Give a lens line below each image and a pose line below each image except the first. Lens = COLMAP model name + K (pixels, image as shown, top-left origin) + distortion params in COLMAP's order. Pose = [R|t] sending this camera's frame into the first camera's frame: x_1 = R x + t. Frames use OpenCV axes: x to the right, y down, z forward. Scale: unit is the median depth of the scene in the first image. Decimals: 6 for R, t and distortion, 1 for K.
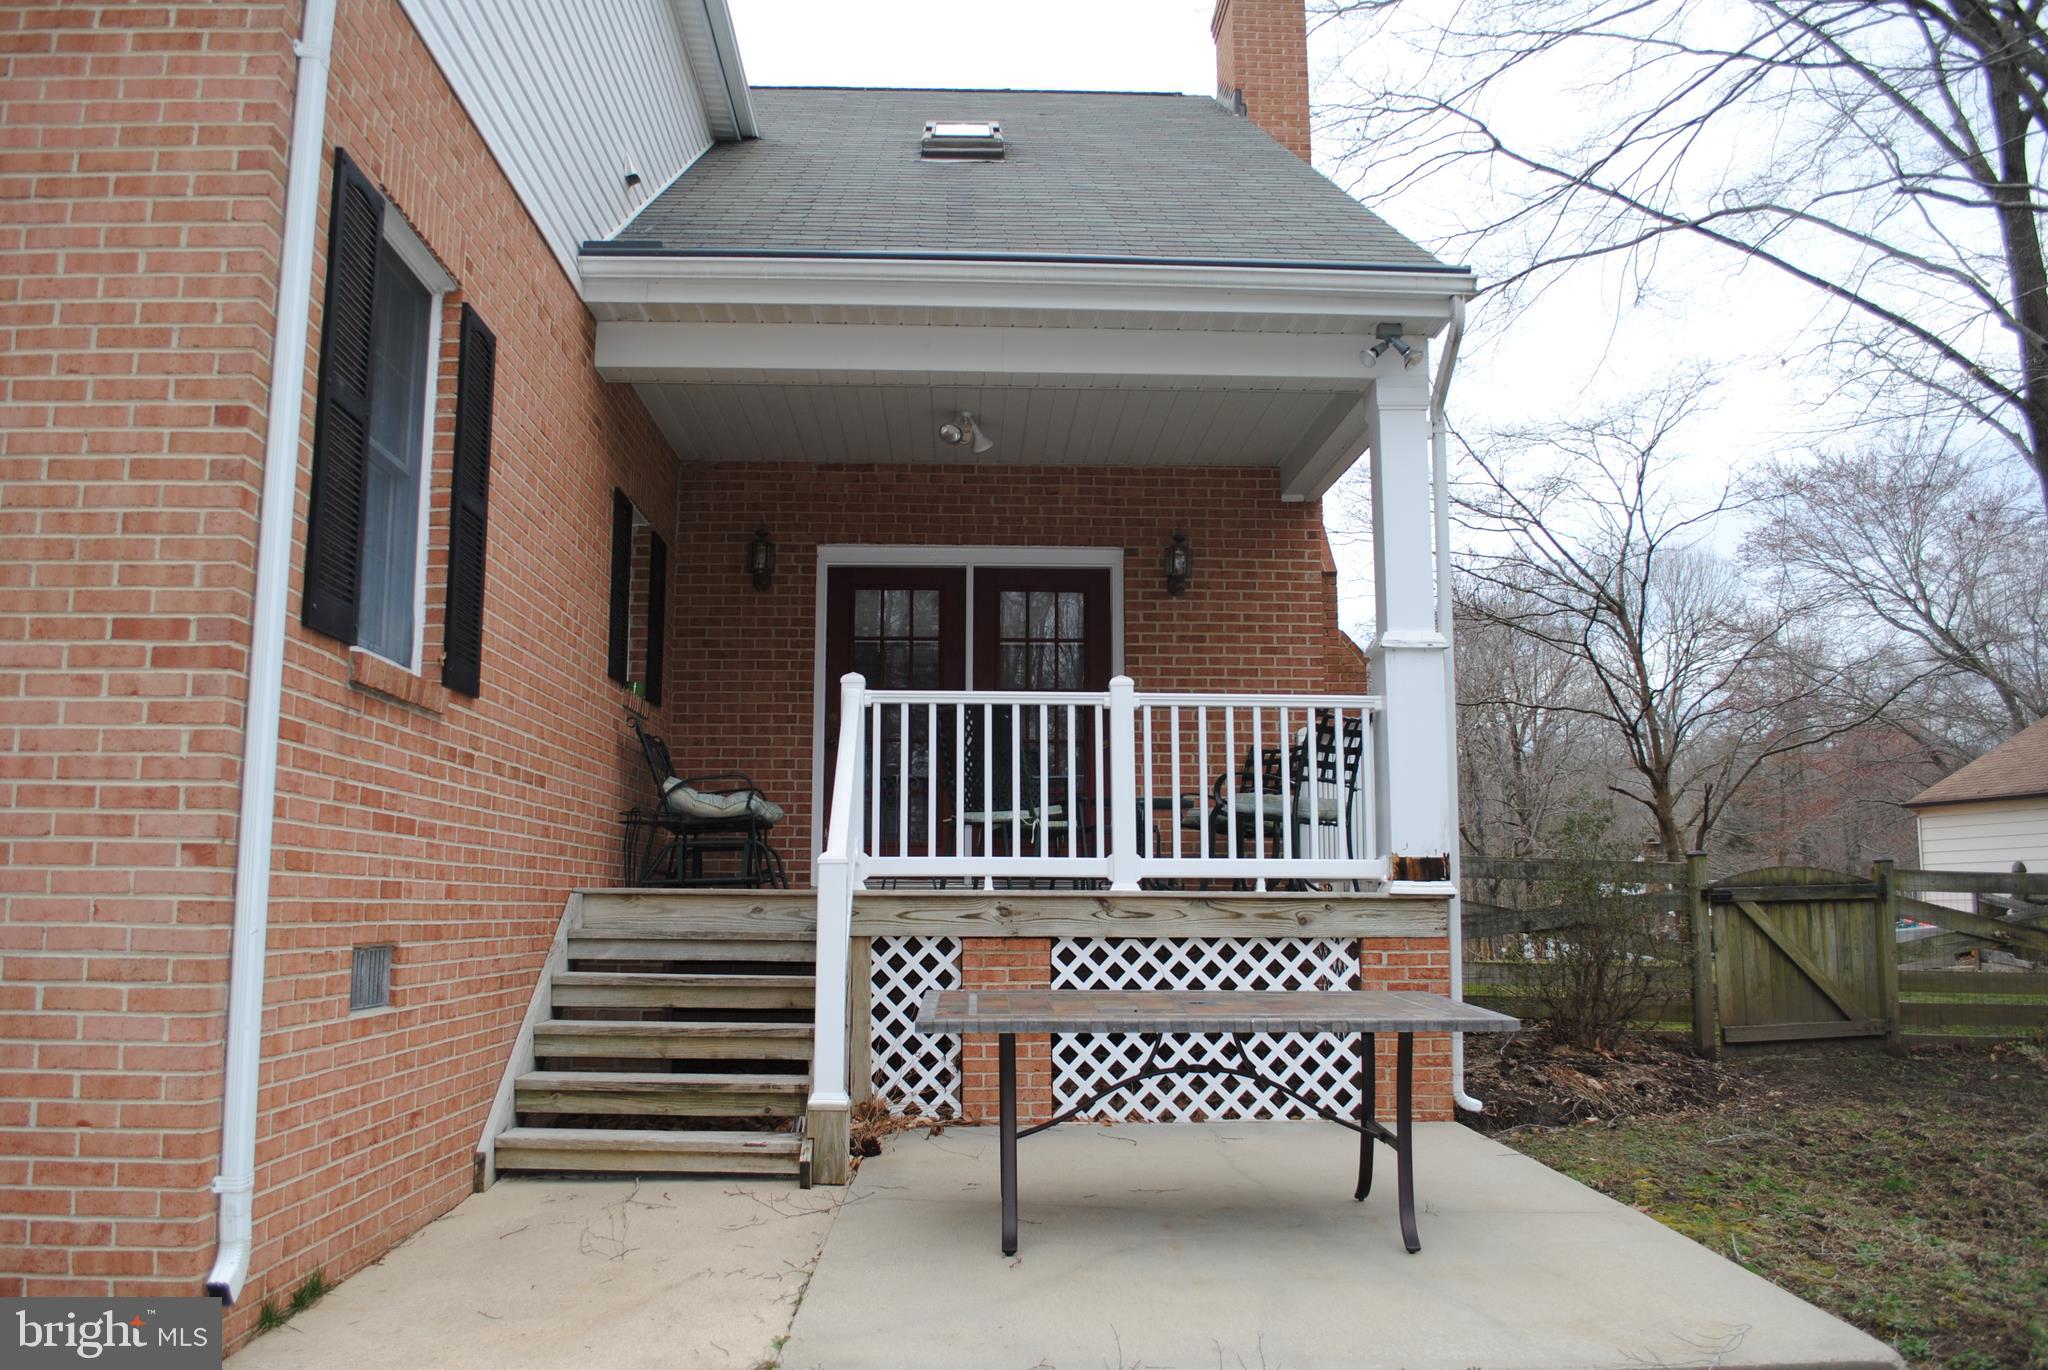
lens RADIAL K [[1627.3, 0, 1025.5], [0, 1627.3, 682.6], [0, 0, 1]] dist [-0.059688, -0.012323]
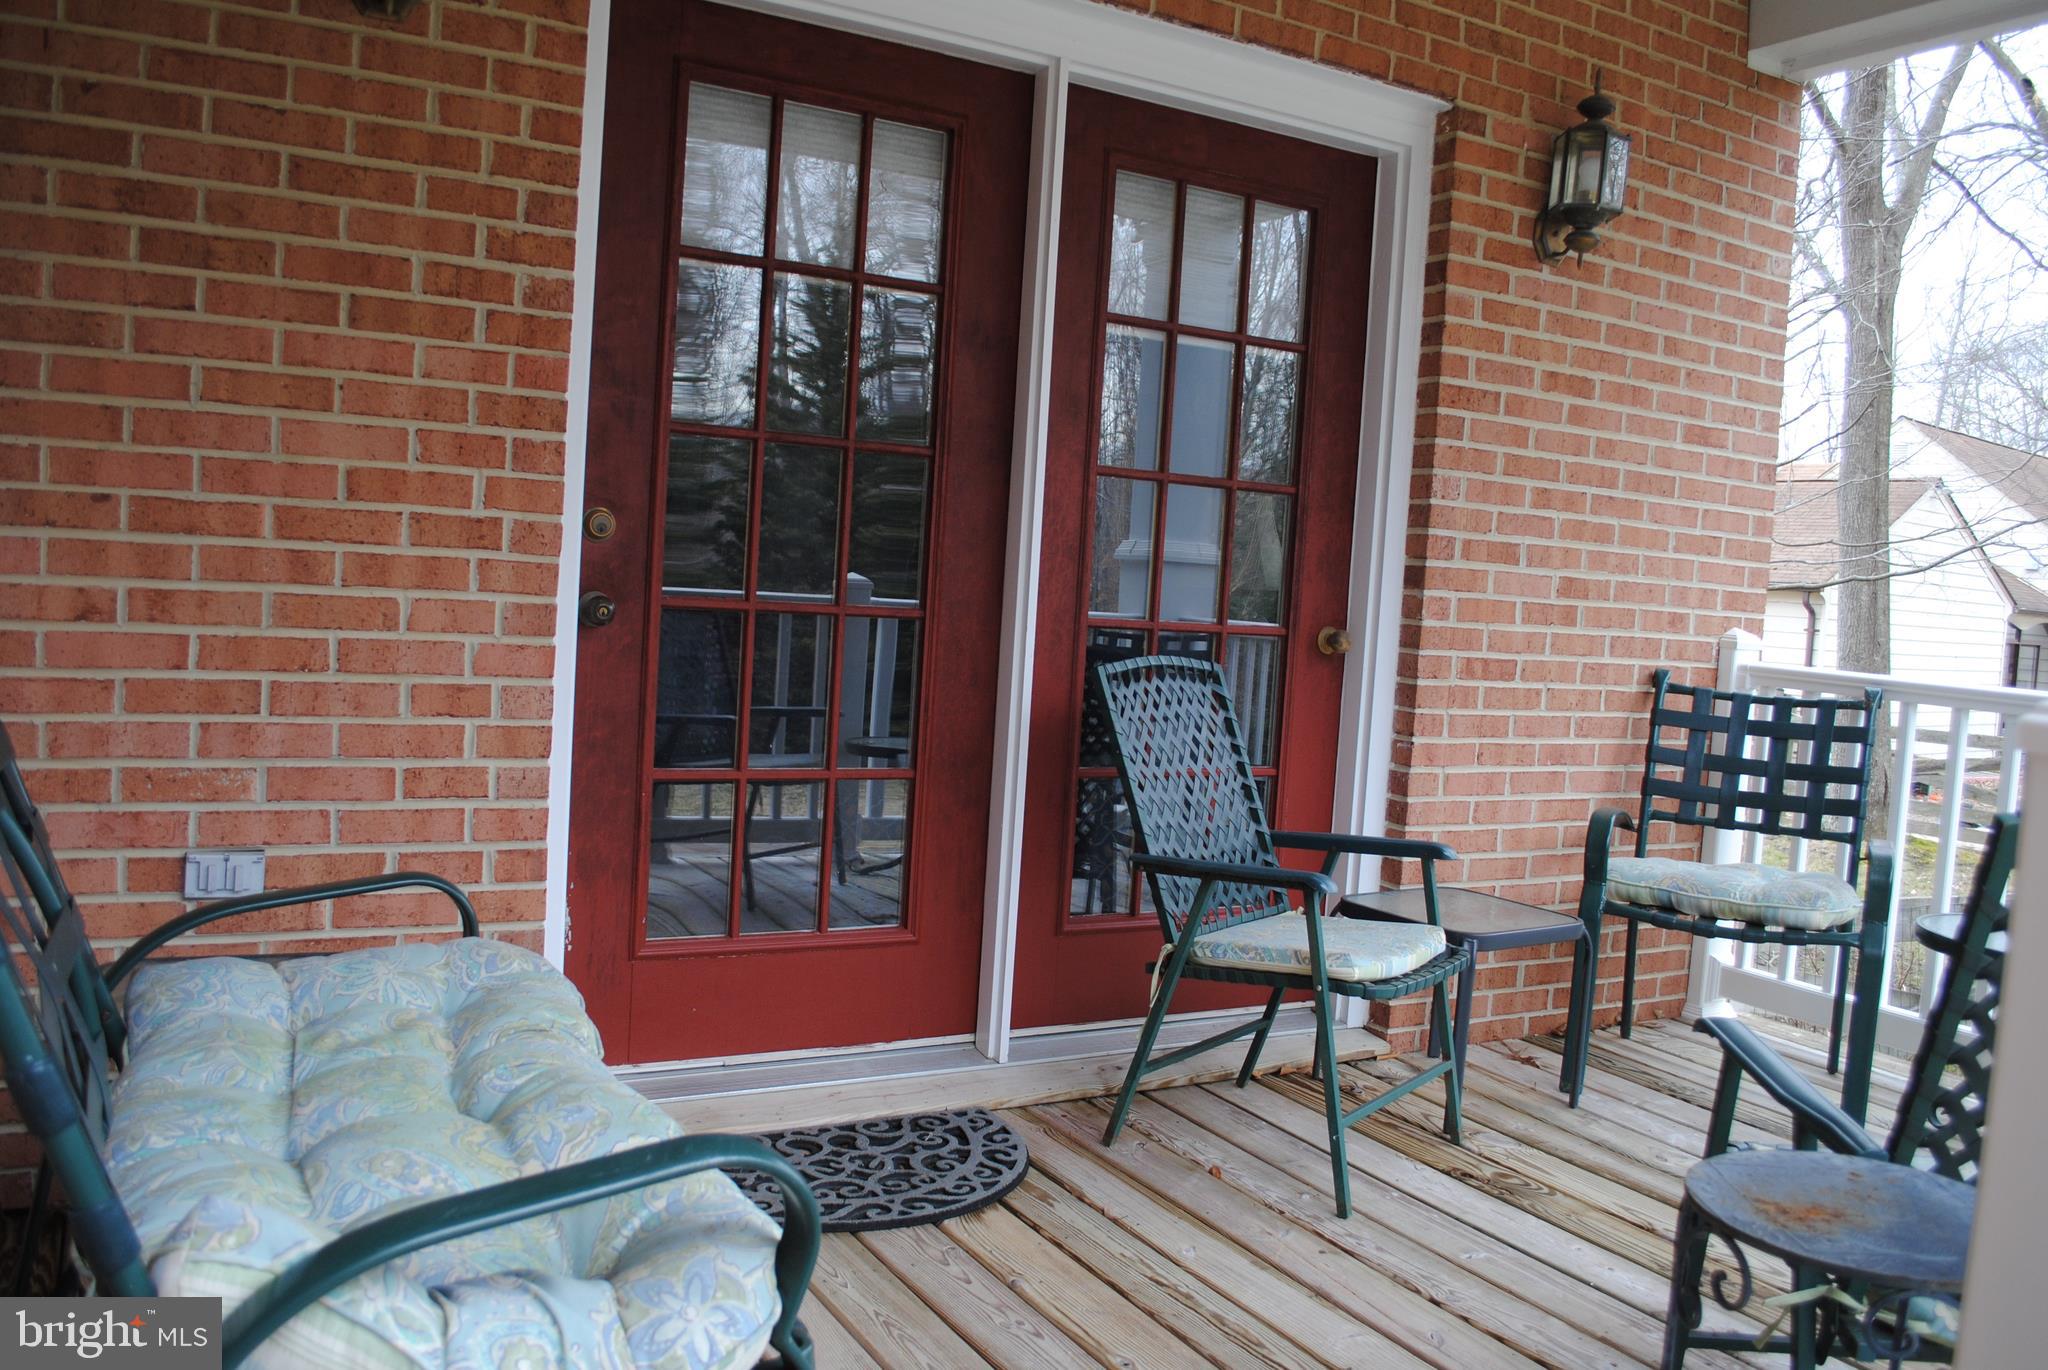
lens RADIAL K [[1627.3, 0, 1020.0], [0, 1627.3, 688.0], [0, 0, 1]] dist [-0.059688, -0.012323]
pose [[0.890239, 0.023162, 0.454904, -0.183665], [-0.118185, 0.976249, 0.181578, -0.011033], [-0.439894, -0.215411, 0.871832, 0.719990]]
